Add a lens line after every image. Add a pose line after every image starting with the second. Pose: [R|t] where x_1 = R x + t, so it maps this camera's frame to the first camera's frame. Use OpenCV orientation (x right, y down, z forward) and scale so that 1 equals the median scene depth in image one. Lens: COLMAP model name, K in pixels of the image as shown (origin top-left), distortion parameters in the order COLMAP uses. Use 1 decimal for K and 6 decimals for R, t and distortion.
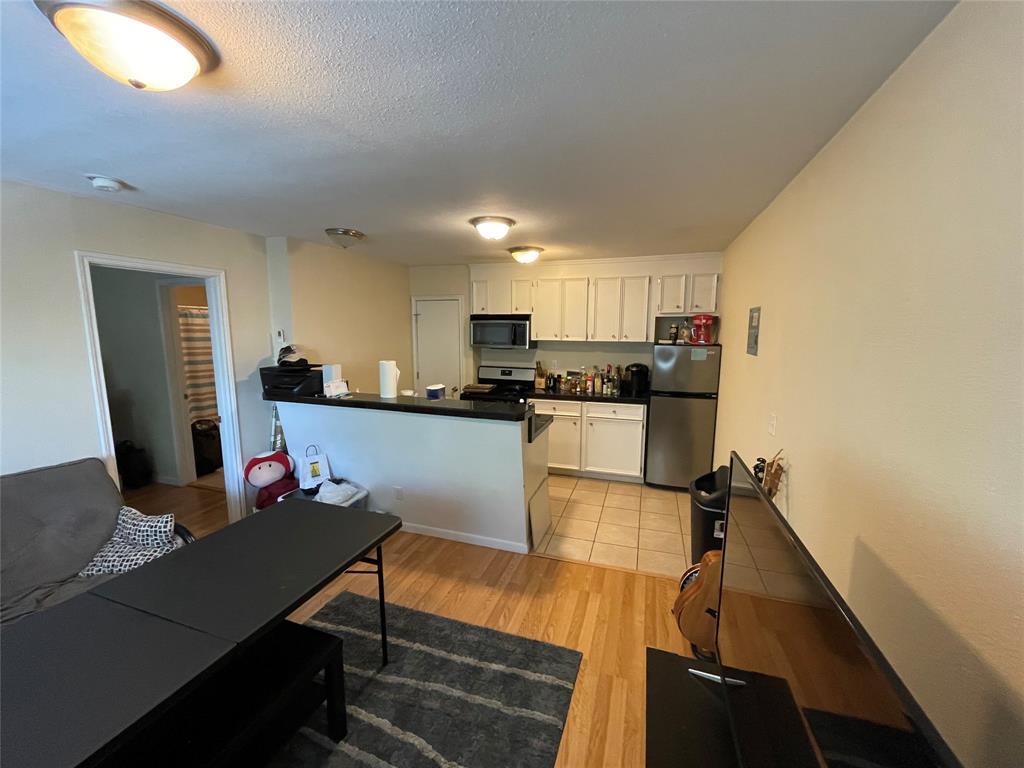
lens RADIAL K [[414.3, 0, 510.4], [0, 414.3, 383.3], [0, 0, 1]] dist [-0.000644, 0.000253]
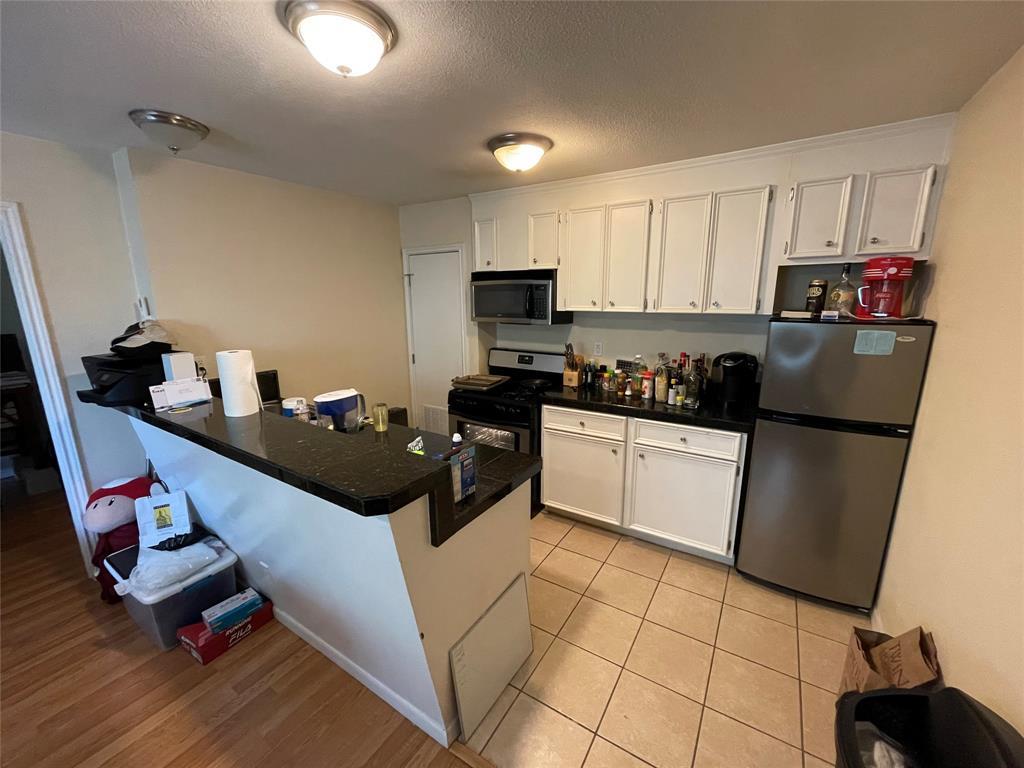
lens RADIAL K [[414.3, 0, 513.2], [0, 414.3, 384.2], [0, 0, 1]] dist [-0.000644, 0.000253]
pose [[0.971356, 0.040292, -0.234188, 0.151225], [-0.021726, 0.996451, 0.081323, -0.046338], [0.236634, -0.073906, 0.968784, 0.396872]]
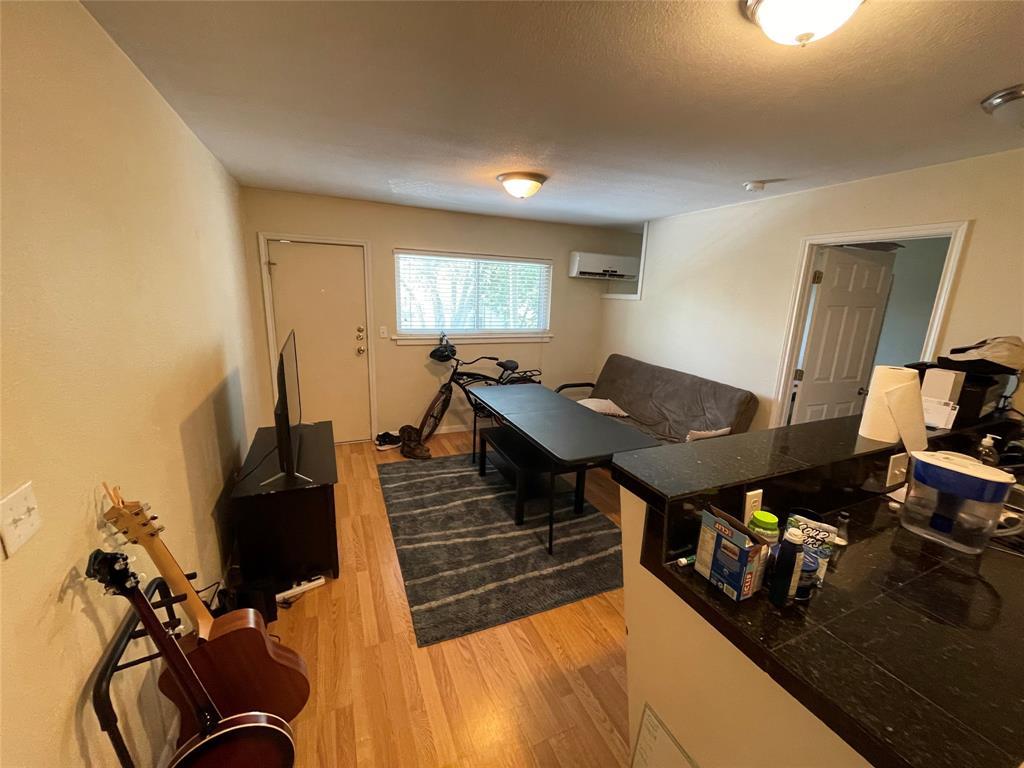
lens RADIAL K [[414.3, 0, 512.3], [0, 414.3, 387.9], [0, 0, 1]] dist [-0.000644, 0.000253]
pose [[-0.731647, 0.128897, -0.669387, 0.265325], [-0.129448, 0.937822, 0.322076, -0.093572], [0.669280, 0.322297, -0.669469, 0.742501]]
